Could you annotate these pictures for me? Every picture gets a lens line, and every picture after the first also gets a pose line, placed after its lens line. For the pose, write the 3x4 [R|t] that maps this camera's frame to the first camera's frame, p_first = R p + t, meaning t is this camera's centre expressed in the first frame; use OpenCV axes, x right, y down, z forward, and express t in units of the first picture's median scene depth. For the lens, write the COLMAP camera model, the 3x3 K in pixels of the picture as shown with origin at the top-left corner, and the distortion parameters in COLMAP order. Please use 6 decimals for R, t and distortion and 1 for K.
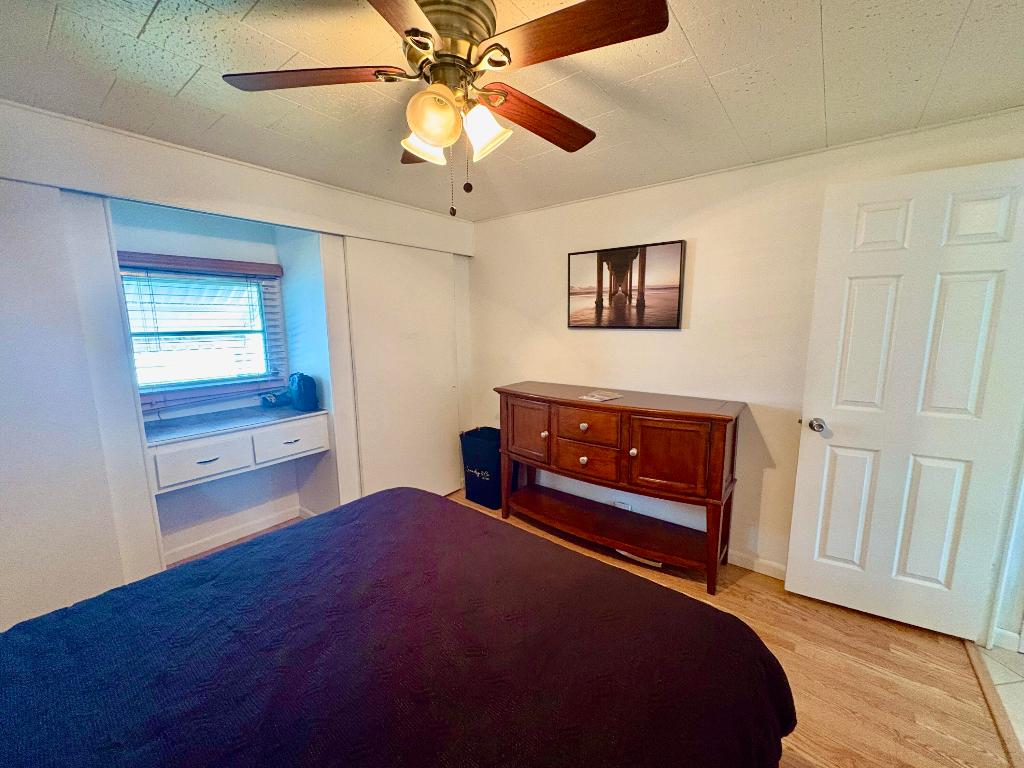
lens RADIAL K [[409.0, 0, 512.0], [0, 409.0, 384.0], [0, 0, 1]] dist [-0.000543, 0.000010]
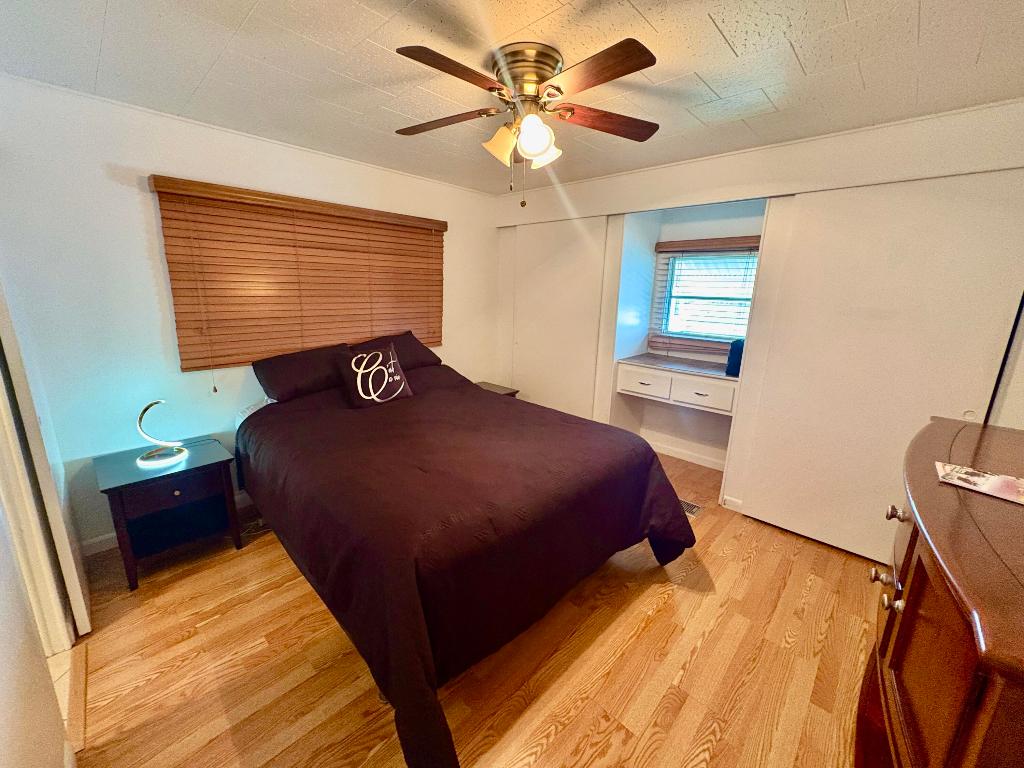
lens RADIAL K [[409.0, 0, 512.0], [0, 409.0, 384.0], [0, 0, 1]] dist [-0.000543, 0.000010]
pose [[-0.099623, 0.235061, -0.966862, 0.619153], [-0.179376, 0.951533, 0.249817, -0.078571], [0.978723, 0.198319, -0.052631, 0.519682]]
